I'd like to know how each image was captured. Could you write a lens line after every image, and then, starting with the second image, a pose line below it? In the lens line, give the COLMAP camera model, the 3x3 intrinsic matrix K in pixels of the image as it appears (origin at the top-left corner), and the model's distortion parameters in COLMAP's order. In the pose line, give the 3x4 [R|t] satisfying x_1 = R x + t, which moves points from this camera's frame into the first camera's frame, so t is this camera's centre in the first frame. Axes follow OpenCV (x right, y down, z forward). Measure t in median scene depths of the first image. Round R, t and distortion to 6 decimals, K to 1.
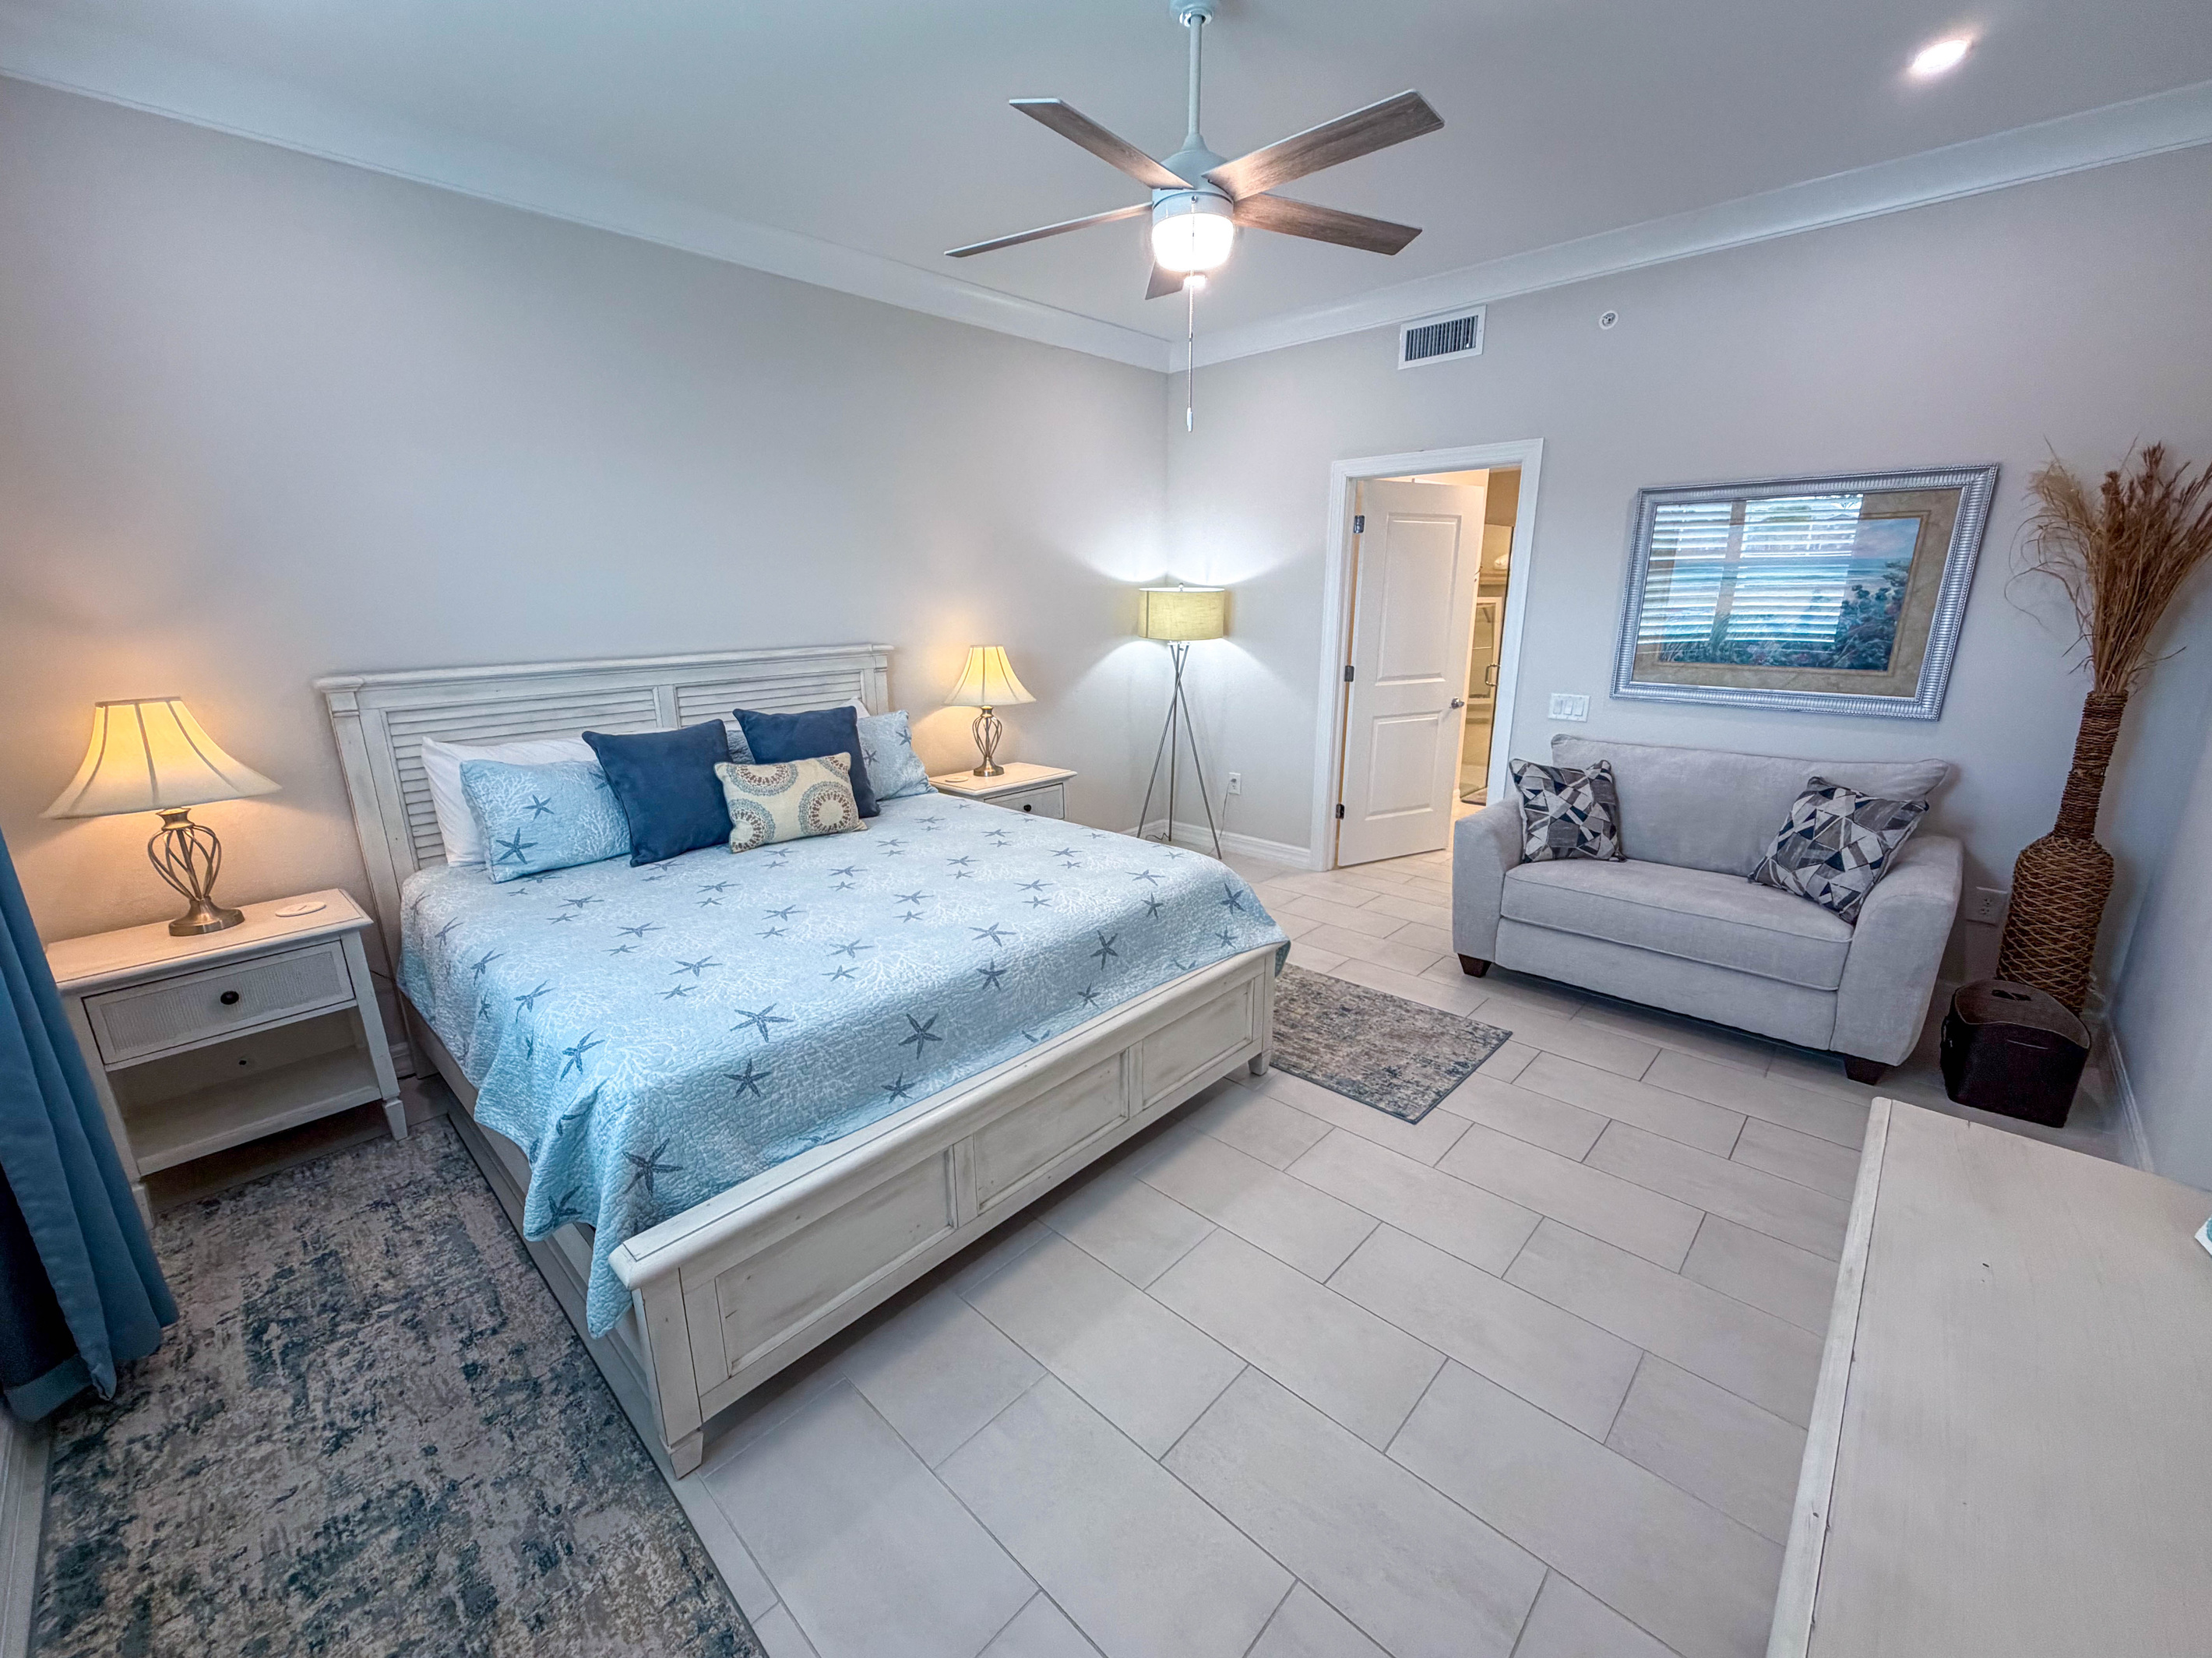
lens RADIAL K [[897.7, 0, 1100.4], [0, 897.7, 830.0], [0, 0, 1]] dist [-0.000837, 0.000041]
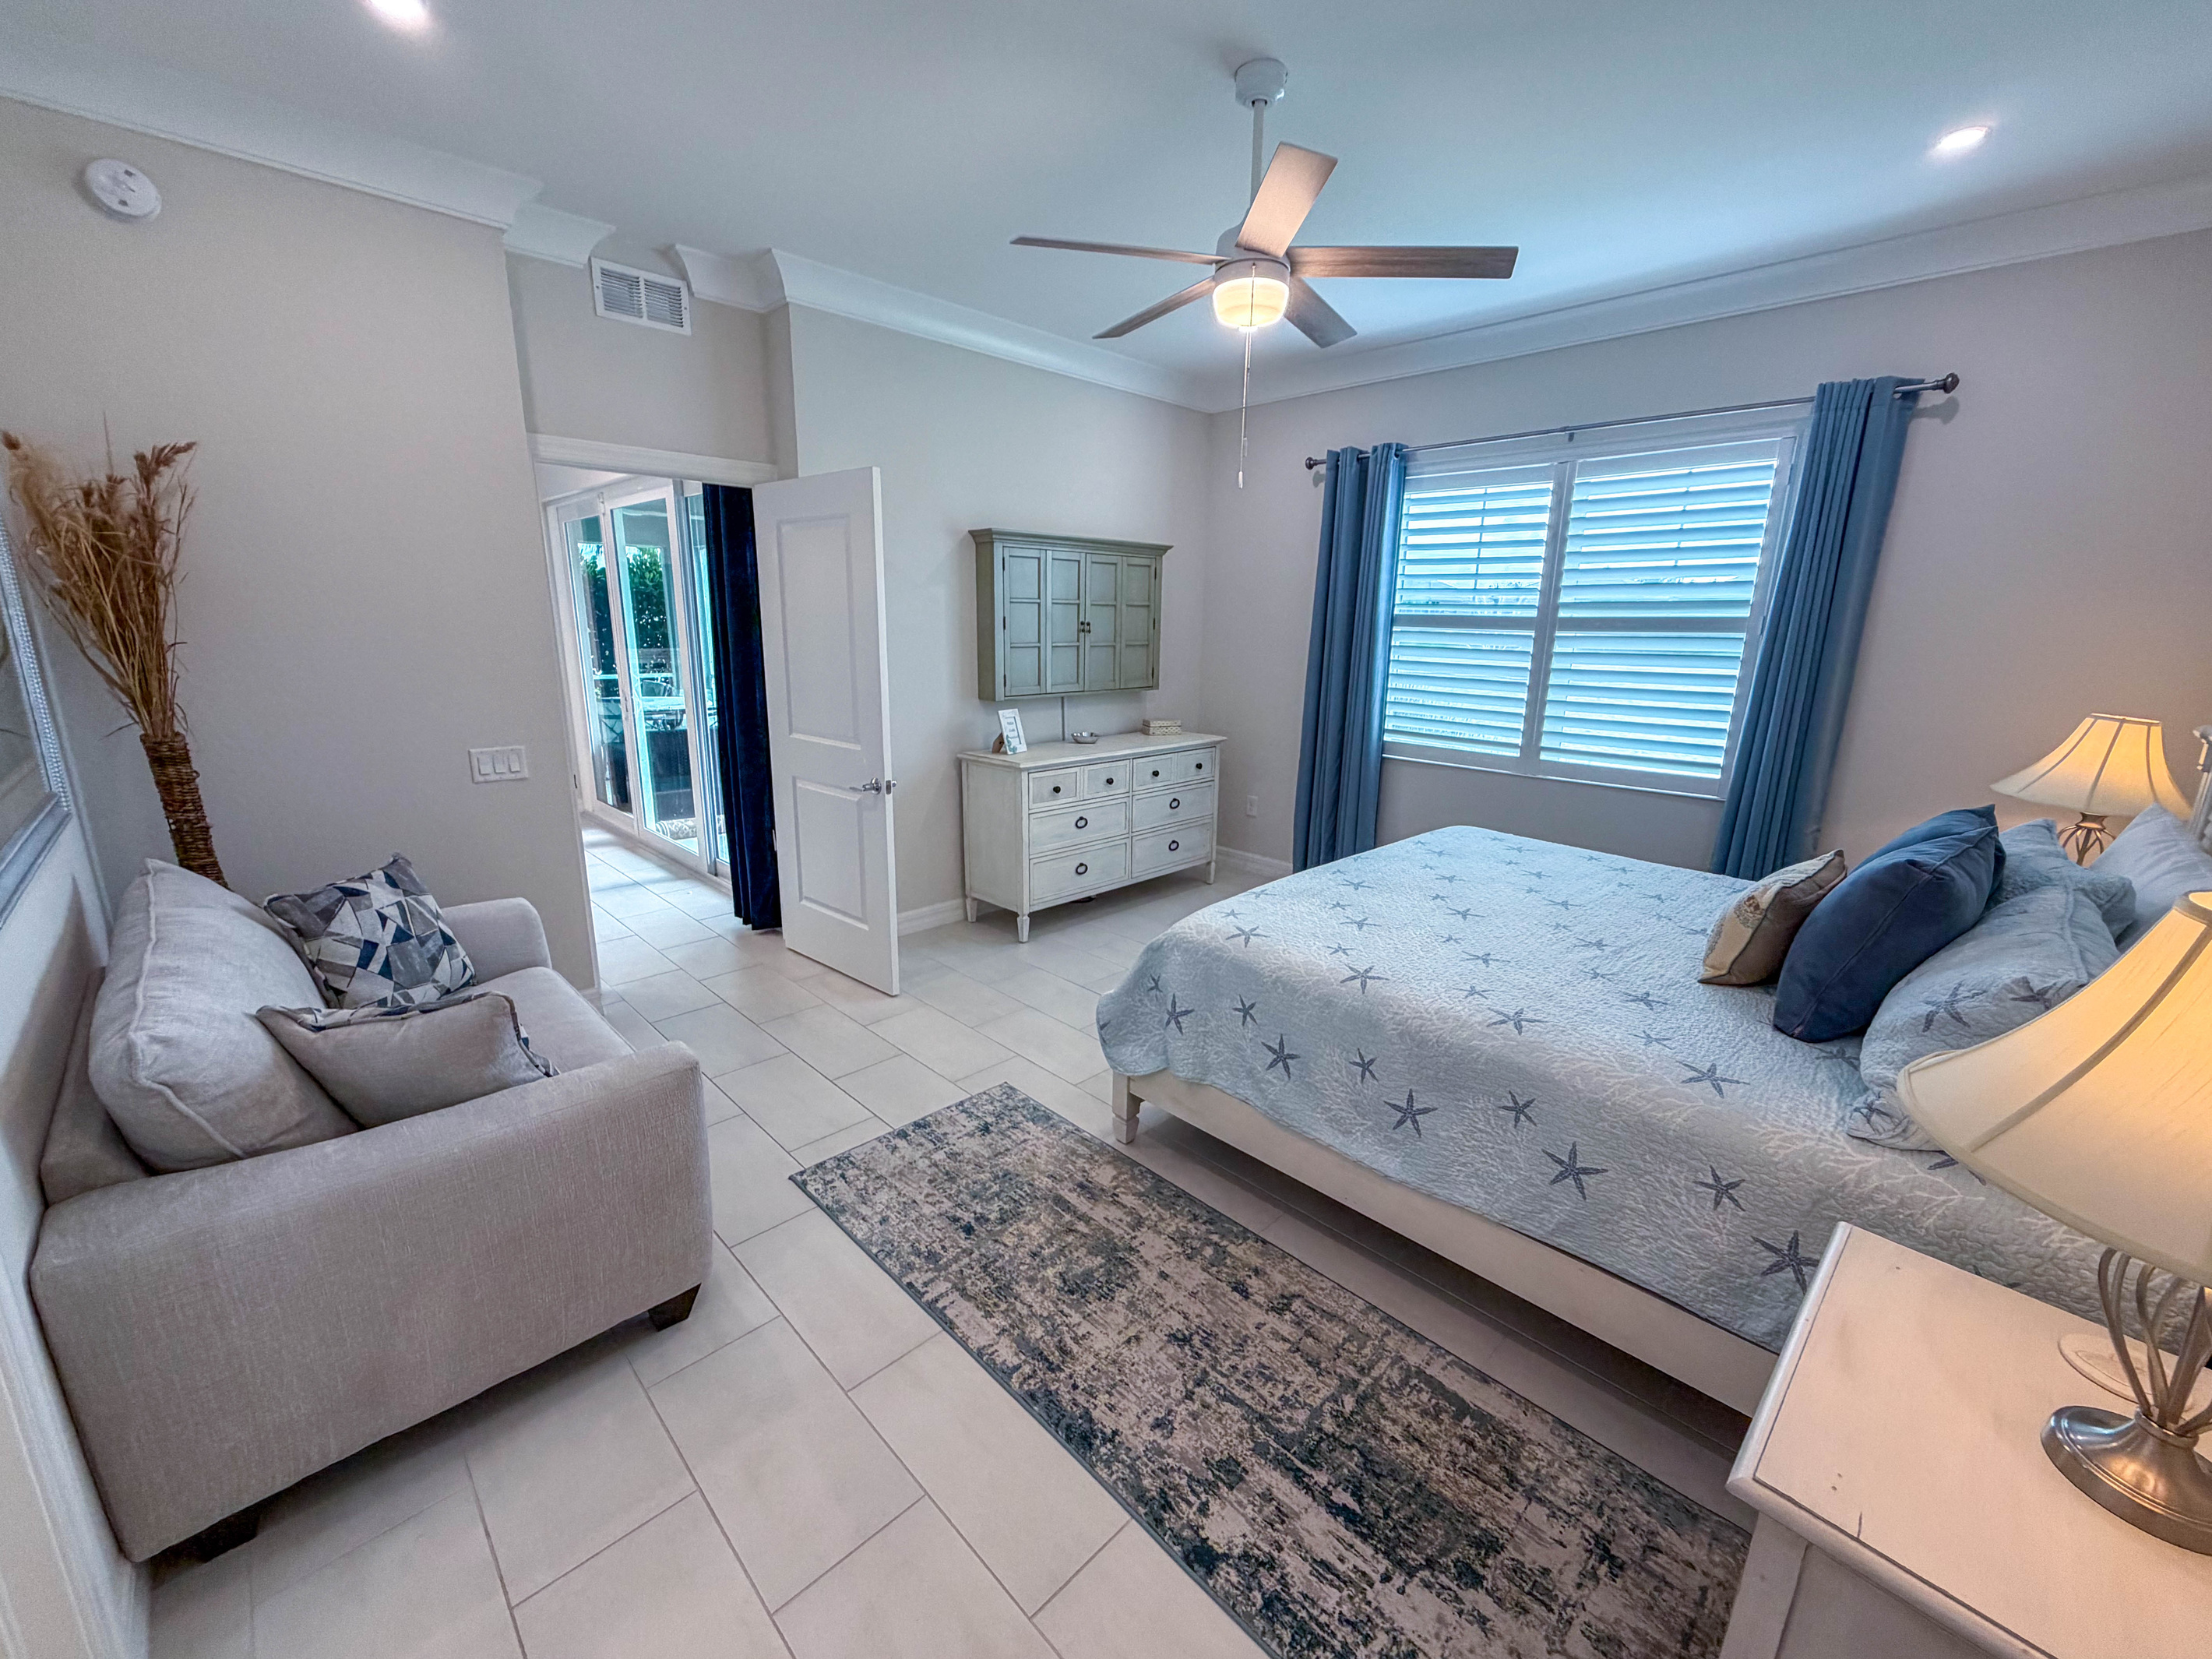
lens RADIAL K [[886.8, 0, 1097.6], [0, 886.8, 829.5], [0, 0, 1]] dist [-0.000651, -0.000235]
pose [[-0.999213, -0.013540, 0.037277, 0.176310], [0.005753, 0.880484, 0.474042, -0.446514], [-0.039240, 0.473883, -0.879713, 1.657912]]
